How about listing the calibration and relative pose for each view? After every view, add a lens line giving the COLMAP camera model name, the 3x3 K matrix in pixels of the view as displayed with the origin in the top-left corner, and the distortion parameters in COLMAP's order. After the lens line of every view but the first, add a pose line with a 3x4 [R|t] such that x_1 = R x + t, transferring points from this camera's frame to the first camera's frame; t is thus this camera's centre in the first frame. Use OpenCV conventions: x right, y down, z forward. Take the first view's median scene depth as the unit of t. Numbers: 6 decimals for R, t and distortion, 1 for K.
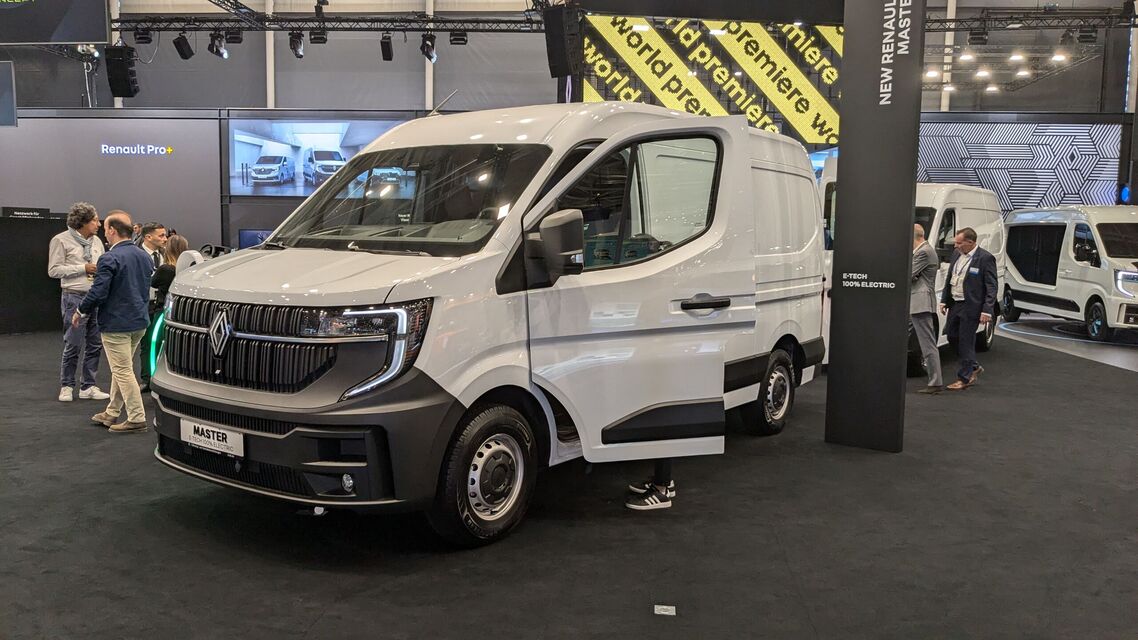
lens RADIAL K [[887.1, 0, 569.0], [0, 887.1, 320.0], [0, 0, 1]] dist [0.001601, -0.002432]
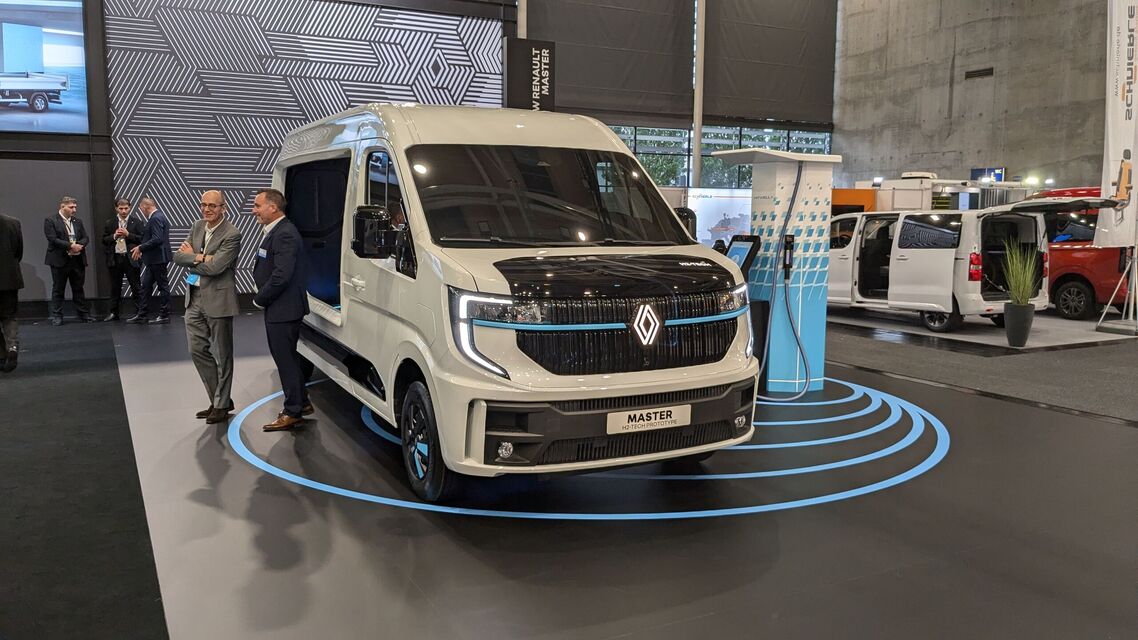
lens RADIAL K [[887.1, 0, 569.0], [0, 887.1, 320.0], [0, 0, 1]] dist [0.001601, -0.002432]
pose [[0.826808, -0.083294, 0.556283, 0.451184], [0.061396, 0.996430, 0.057945, -0.057360], [-0.559124, -0.013756, 0.828970, 0.681557]]
